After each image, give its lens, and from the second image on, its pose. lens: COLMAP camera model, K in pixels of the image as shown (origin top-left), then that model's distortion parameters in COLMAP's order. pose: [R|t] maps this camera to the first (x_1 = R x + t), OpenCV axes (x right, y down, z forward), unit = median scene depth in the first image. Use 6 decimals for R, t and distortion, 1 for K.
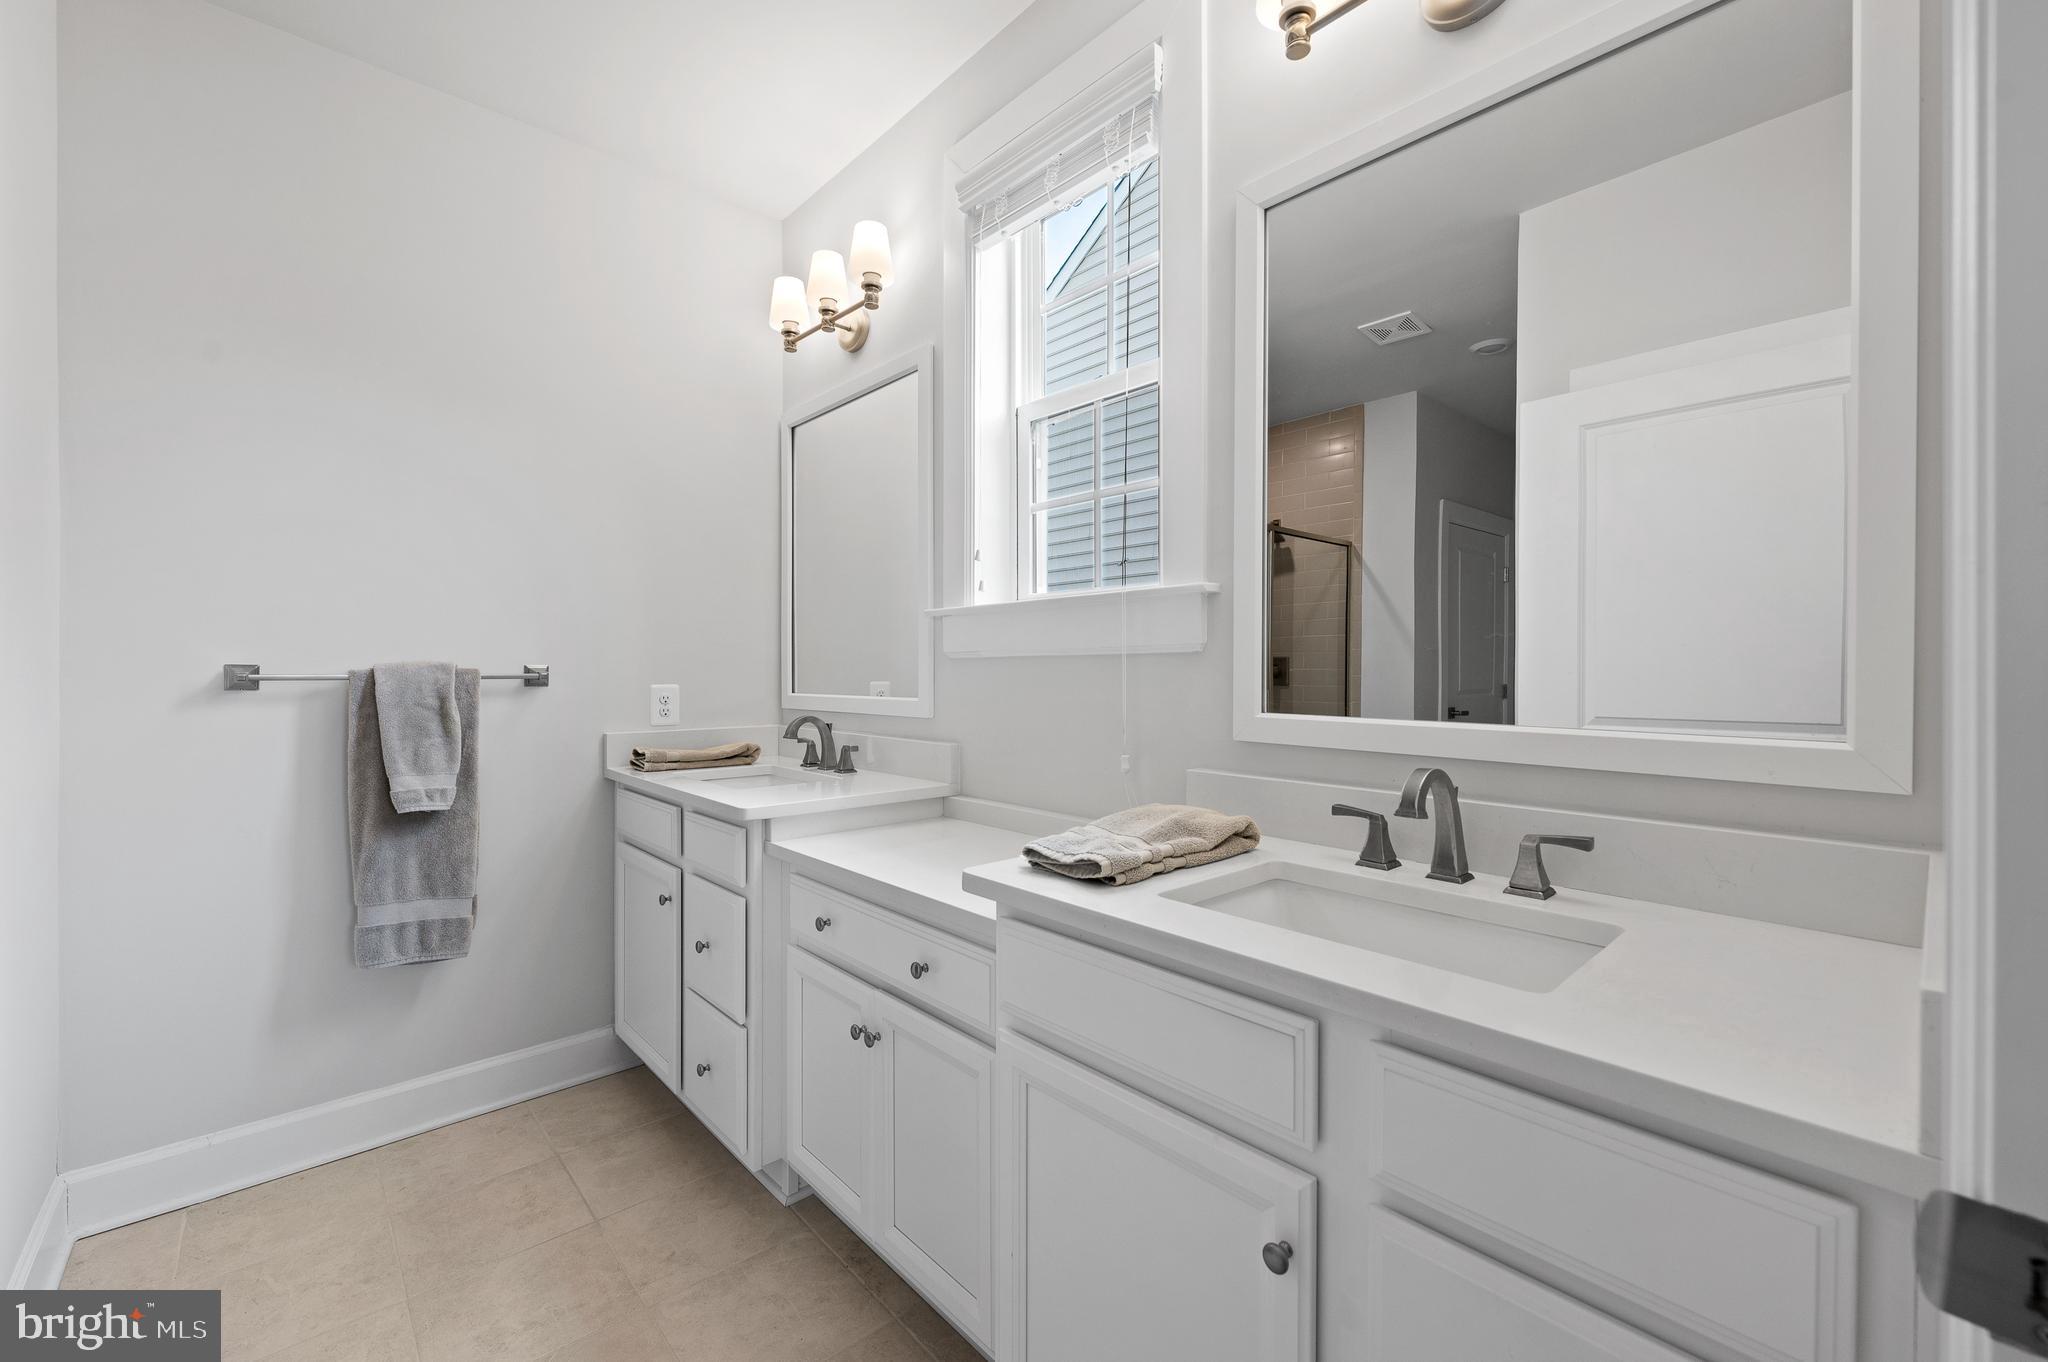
lens RADIAL K [[832.7, 0, 1020.4], [0, 832.7, 672.9], [0, 0, 1]] dist [0.001695, -0.000239]
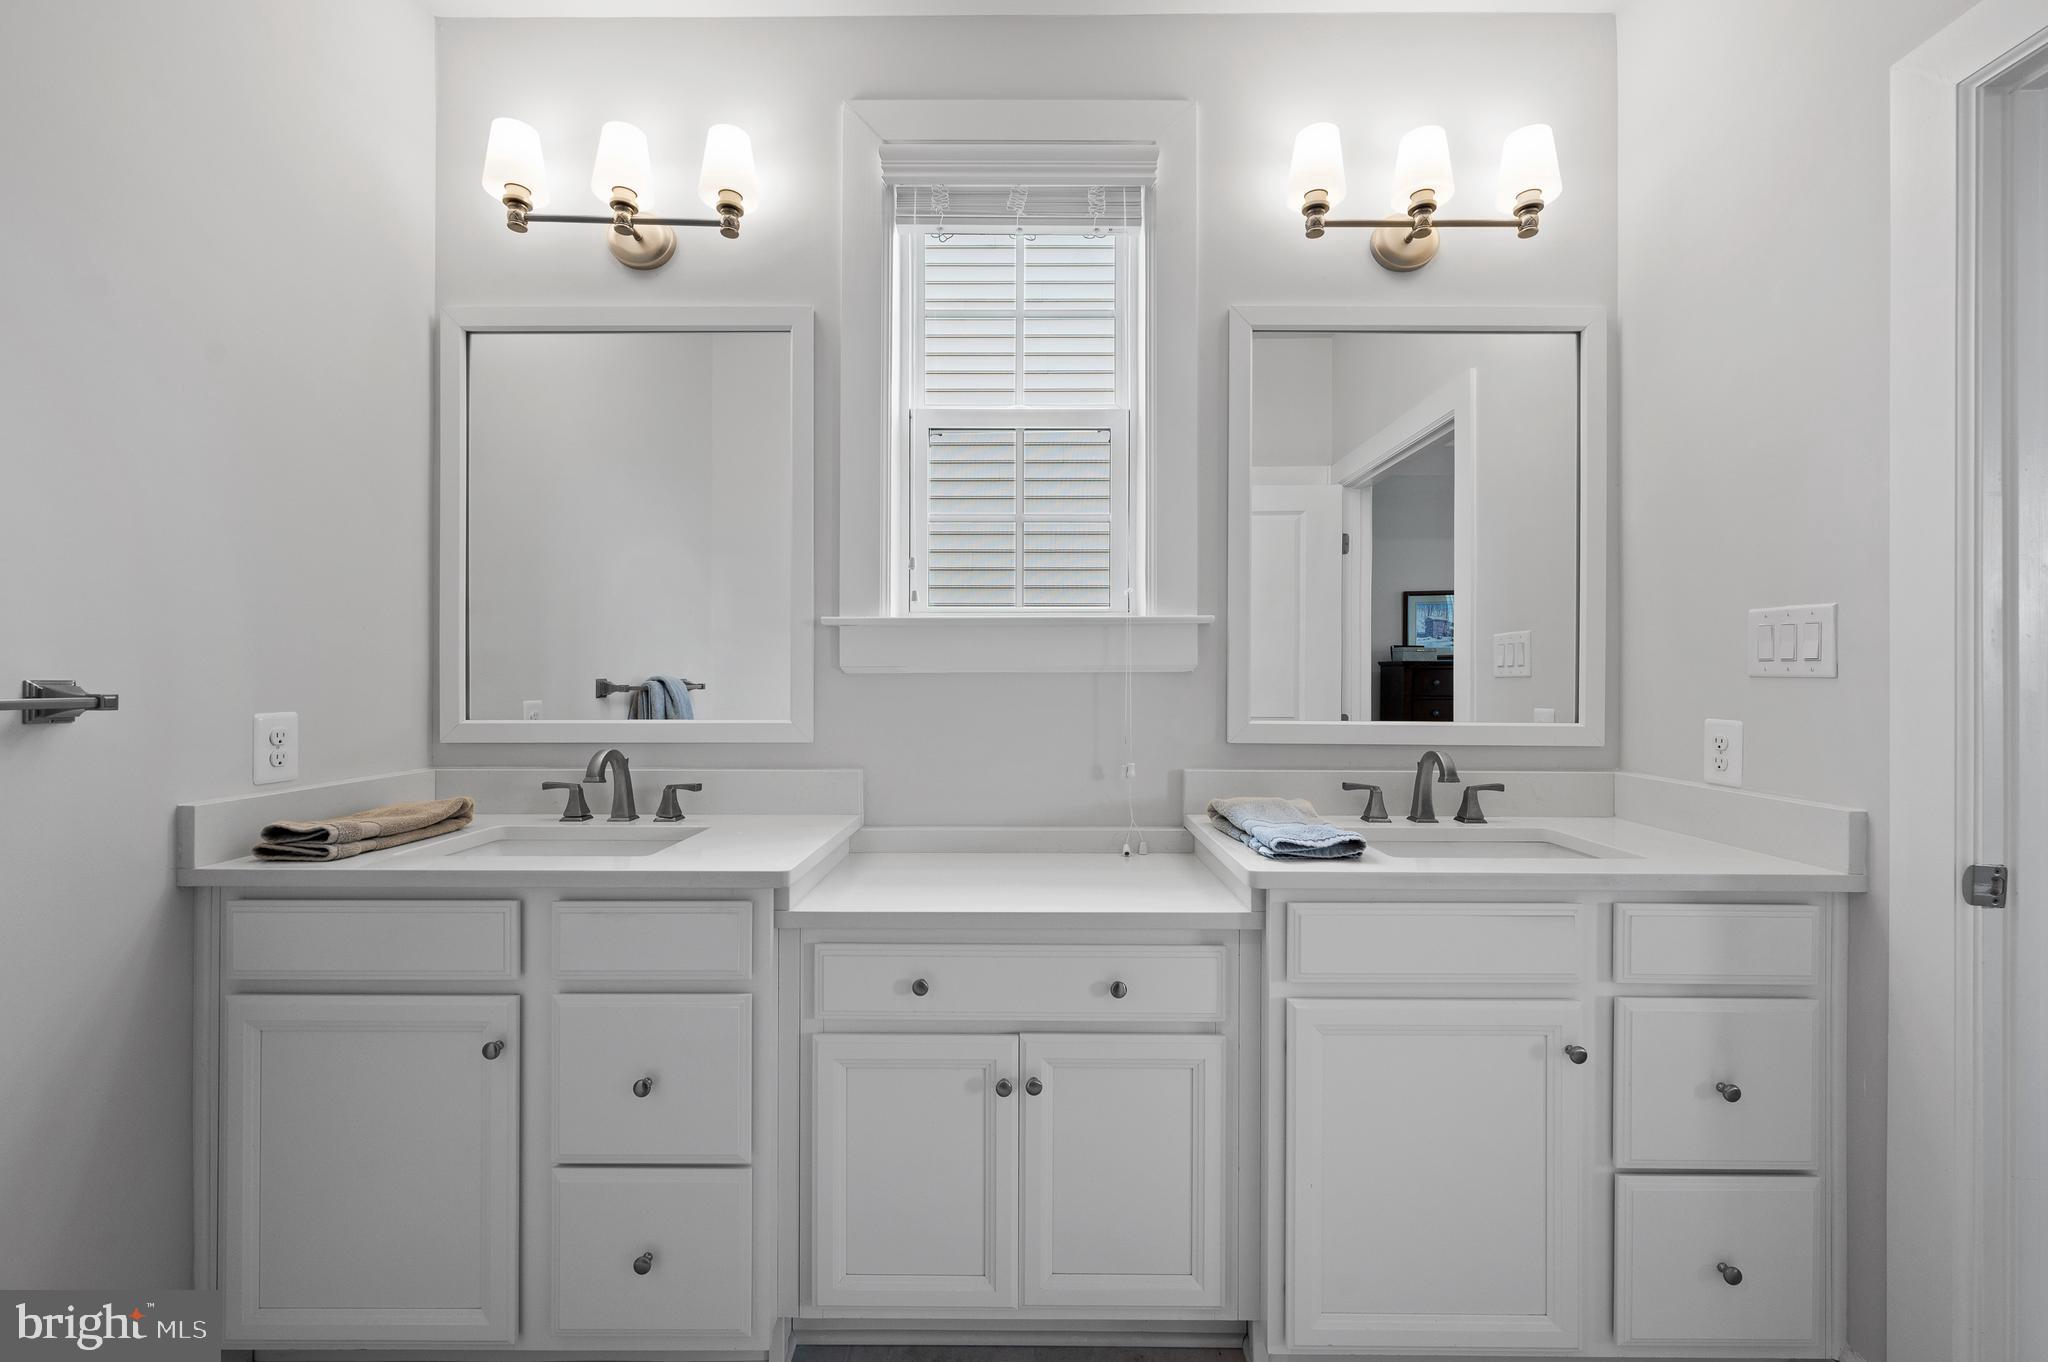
lens RADIAL K [[832.7, 0, 1018.1], [0, 832.7, 686.4], [0, 0, 1]] dist [0.001695, -0.000239]
pose [[0.681630, -0.004892, 0.731681, -0.620362], [0.001401, 0.999985, 0.005381, -0.008725], [-0.731696, -0.002643, 0.681626, 0.265995]]
